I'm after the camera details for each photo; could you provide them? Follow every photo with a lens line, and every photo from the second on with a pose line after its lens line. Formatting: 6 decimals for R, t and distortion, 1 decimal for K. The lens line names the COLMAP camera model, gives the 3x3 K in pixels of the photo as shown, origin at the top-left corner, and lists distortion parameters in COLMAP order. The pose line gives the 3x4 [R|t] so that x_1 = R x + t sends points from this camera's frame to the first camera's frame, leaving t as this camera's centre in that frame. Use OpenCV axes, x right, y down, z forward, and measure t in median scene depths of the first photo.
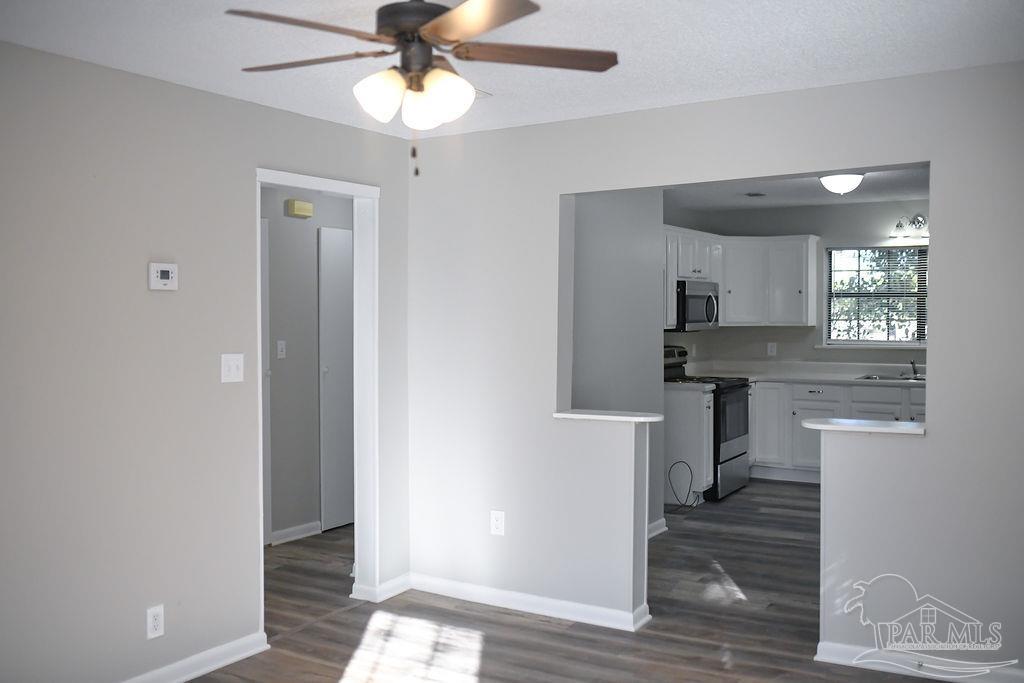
lens RADIAL K [[974.1, 0, 512.0], [0, 974.1, 341.5], [0, 0, 1]] dist [-0.083282, 0.136503]
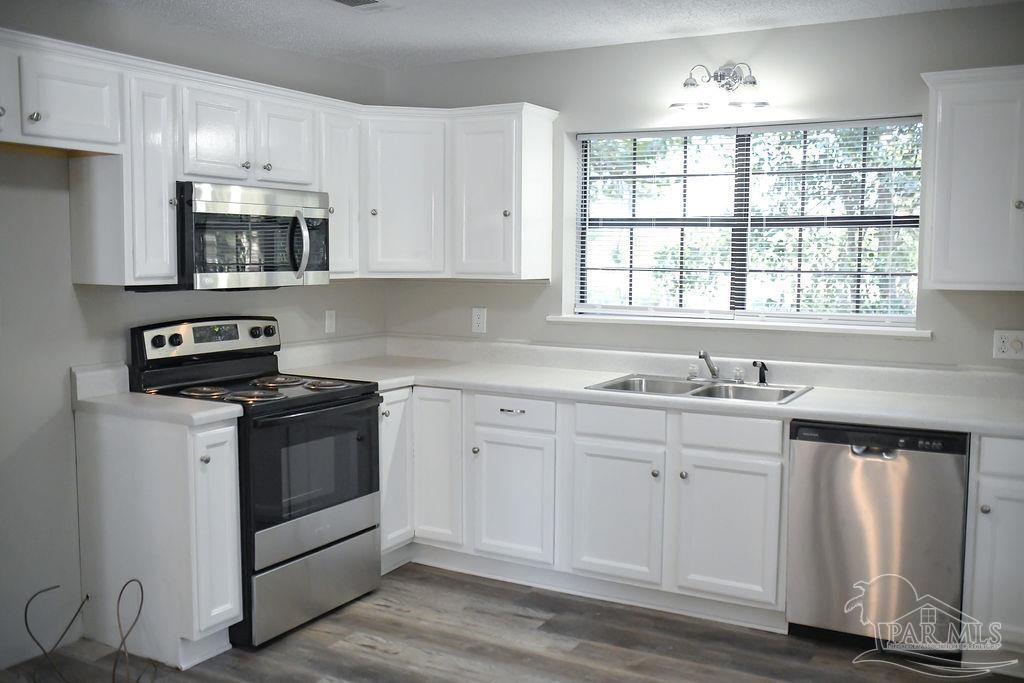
lens RADIAL K [[974.1, 0, 512.0], [0, 974.1, 341.5], [0, 0, 1]] dist [-0.083282, 0.136503]
pose [[0.999565, 0.010048, 0.027710, 0.296921], [-0.011623, 0.998290, 0.057285, -0.013251], [-0.027087, -0.057583, 0.997973, 0.490740]]
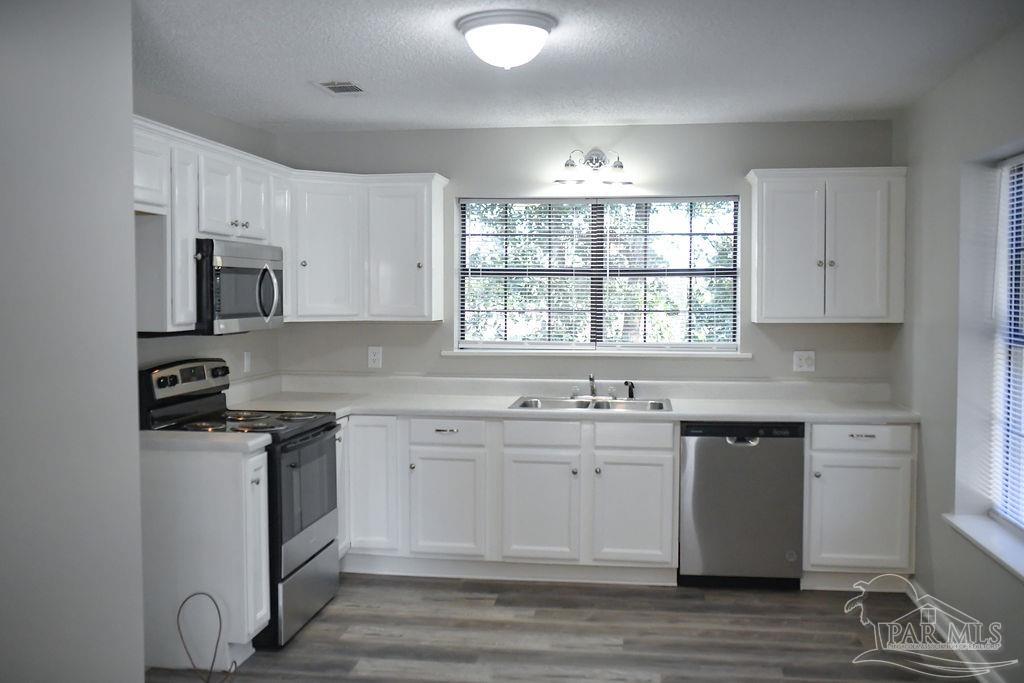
lens RADIAL K [[974.1, 0, 512.0], [0, 974.1, 341.5], [0, 0, 1]] dist [-0.083282, 0.136503]
pose [[0.921648, -0.012460, 0.387827, 0.115301], [0.006412, 0.999837, 0.016882, -0.013669], [-0.387974, -0.013073, 0.921578, 0.420039]]
